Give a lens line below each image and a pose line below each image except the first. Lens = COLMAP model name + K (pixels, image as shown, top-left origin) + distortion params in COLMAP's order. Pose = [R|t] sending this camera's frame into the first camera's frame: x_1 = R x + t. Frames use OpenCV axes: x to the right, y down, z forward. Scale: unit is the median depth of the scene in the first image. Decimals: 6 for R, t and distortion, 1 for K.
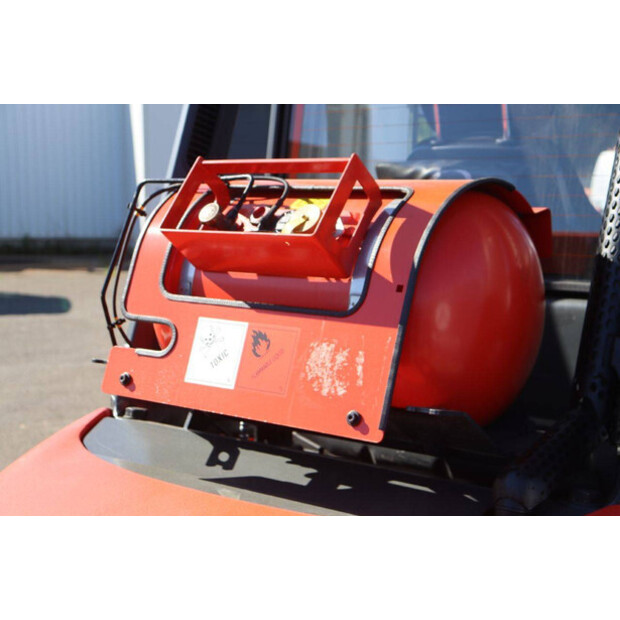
lens RADIAL K [[1144.5, 0, 310.0], [0, 1144.5, 310.0], [0, 0, 1]] dist [0.171176, 0.041003]
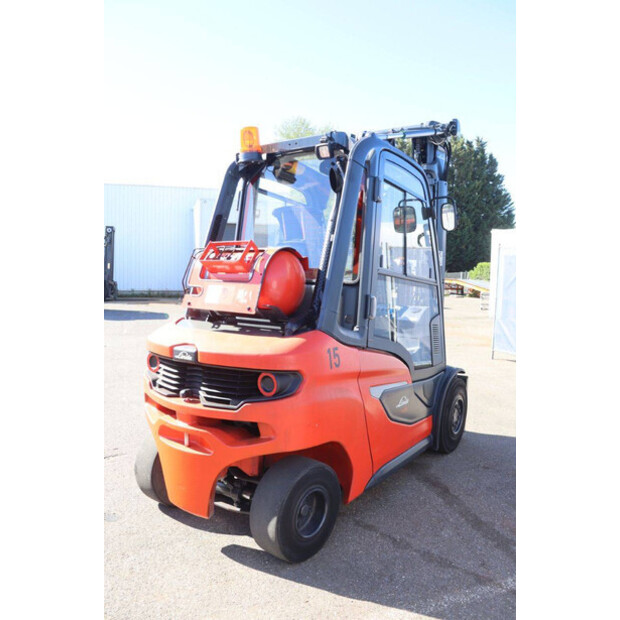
lens RADIAL K [[509.3, 0, 310.0], [0, 509.3, 310.0], [0, 0, 1]] dist [-0.146361, -0.000557]
pose [[0.997357, 0.009274, 0.072069, 0.109176], [-0.006864, 0.999411, -0.033619, 0.141332], [-0.072338, 0.033035, 0.996833, -0.628564]]
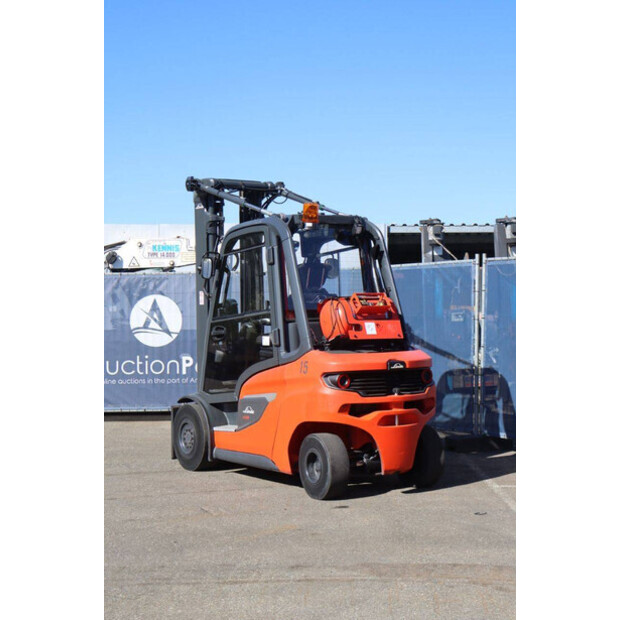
lens RADIAL K [[1112.2, 0, 310.0], [0, 1112.2, 310.0], [0, 0, 1]] dist [0.053458, 0.063277]
pose [[0.283357, -0.011347, 0.958947, -5.324255], [0.115479, 0.993058, -0.022372, 0.036228], [-0.952036, 0.117077, 0.282700, -0.230387]]
